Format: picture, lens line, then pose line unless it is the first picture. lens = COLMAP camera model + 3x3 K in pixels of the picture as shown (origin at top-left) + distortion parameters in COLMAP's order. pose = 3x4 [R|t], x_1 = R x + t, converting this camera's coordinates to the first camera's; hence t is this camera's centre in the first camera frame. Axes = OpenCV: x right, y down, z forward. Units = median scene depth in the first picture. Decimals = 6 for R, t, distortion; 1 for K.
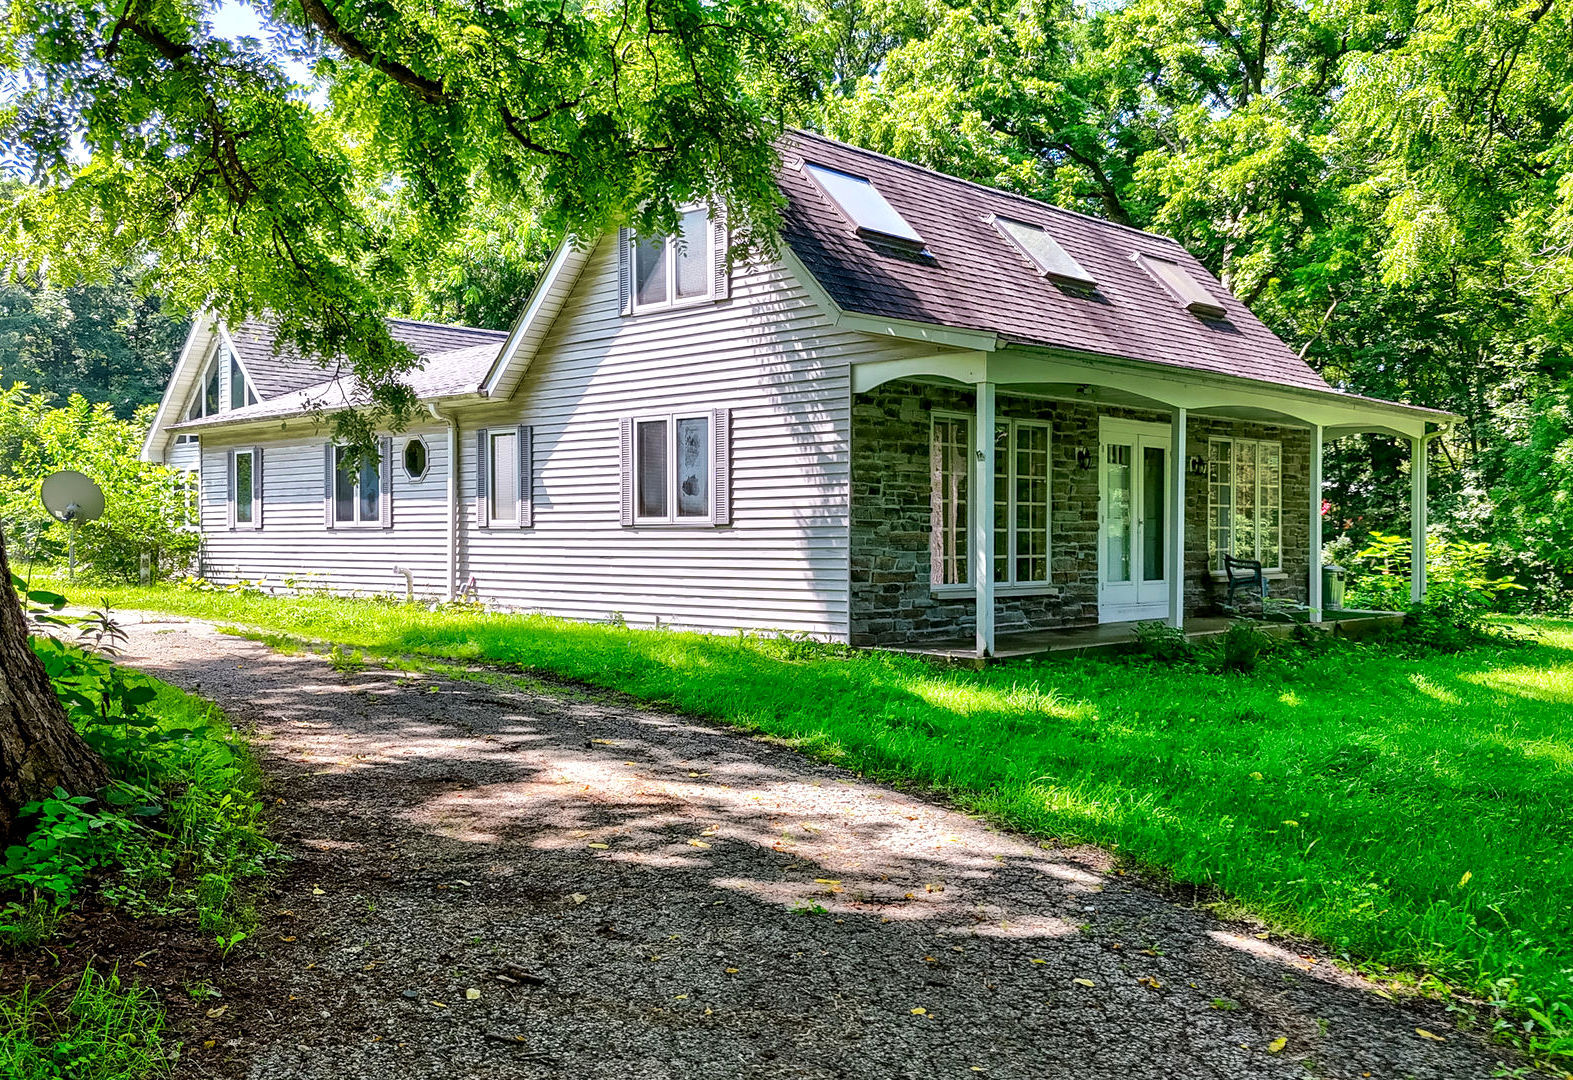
lens RADIAL K [[1458.8, 0, 787.1], [0, 1458.8, 544.3], [0, 0, 1]] dist [0.073809, 0.000000]
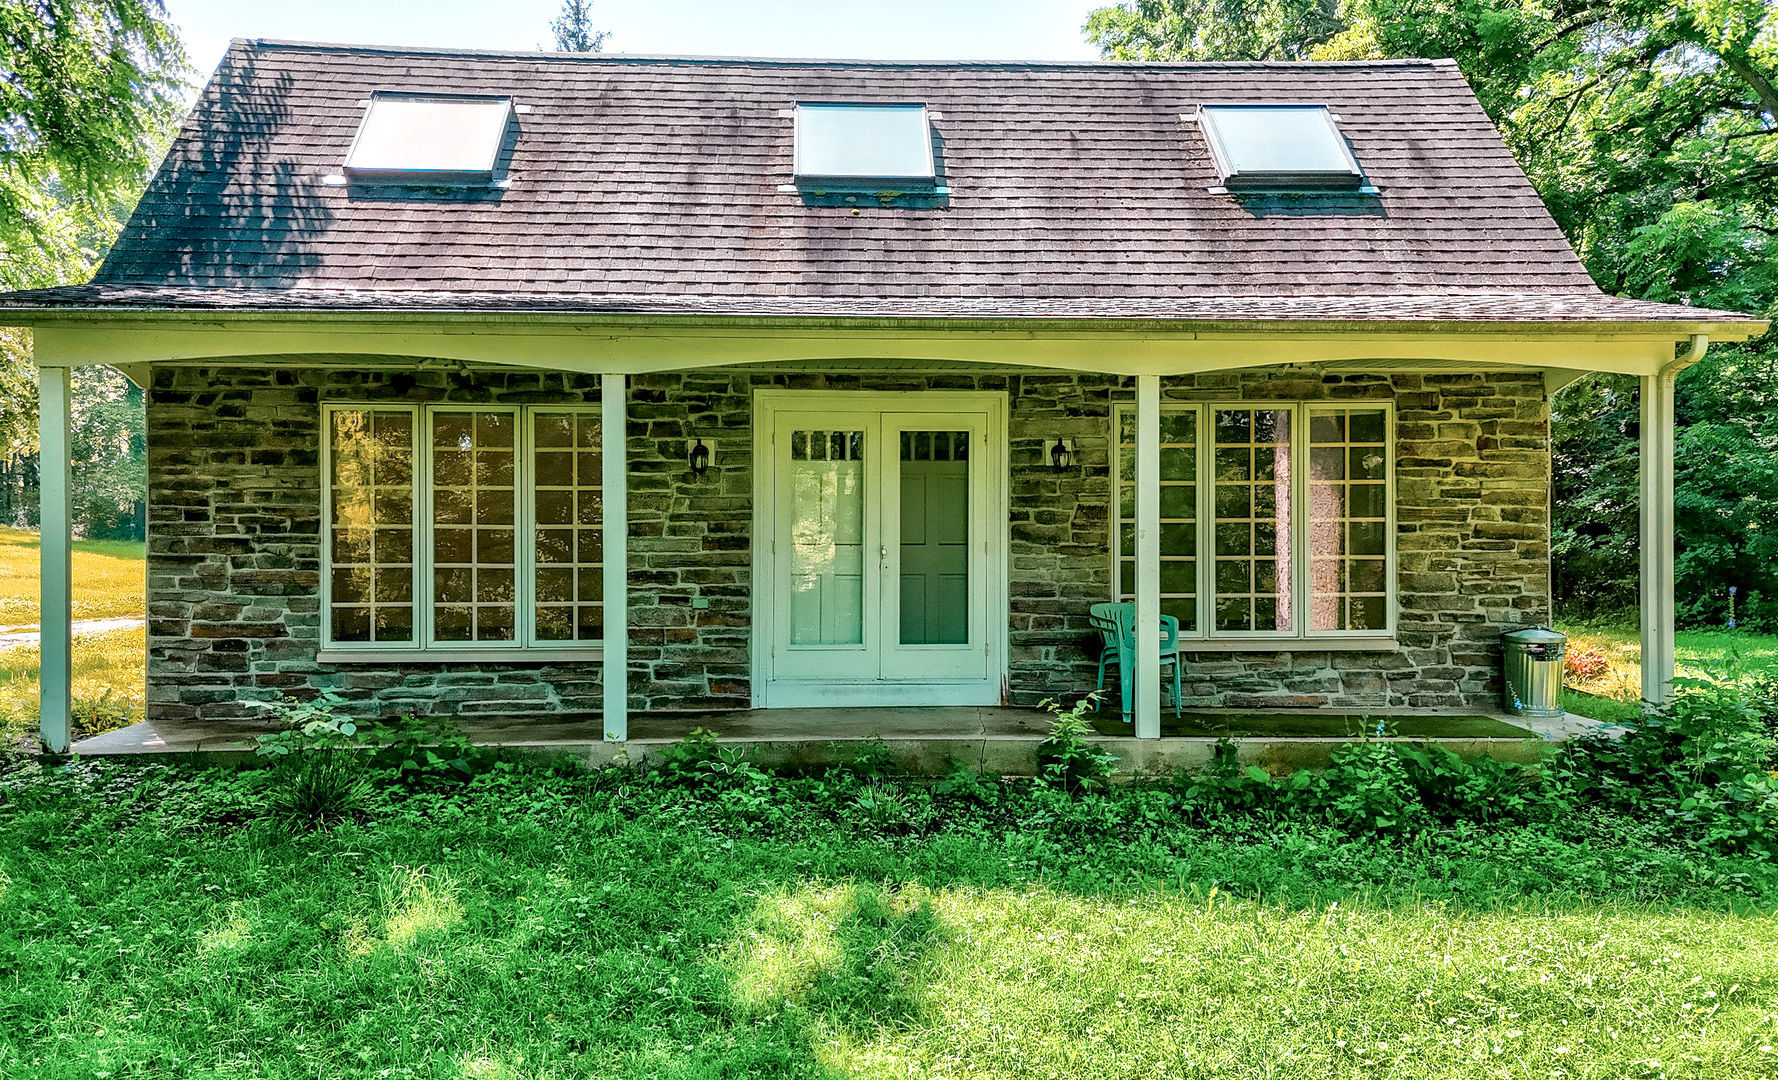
lens RADIAL K [[1352.0, 0, 890.3], [0, 1352.0, 545.2], [0, 0, 1]] dist [0.029201, -0.003671]
pose [[0.726375, -0.003713, -0.687289, 0.625469], [-0.002046, 0.999969, -0.007565, -0.012936], [0.687296, 0.006902, 0.726345, 0.567558]]
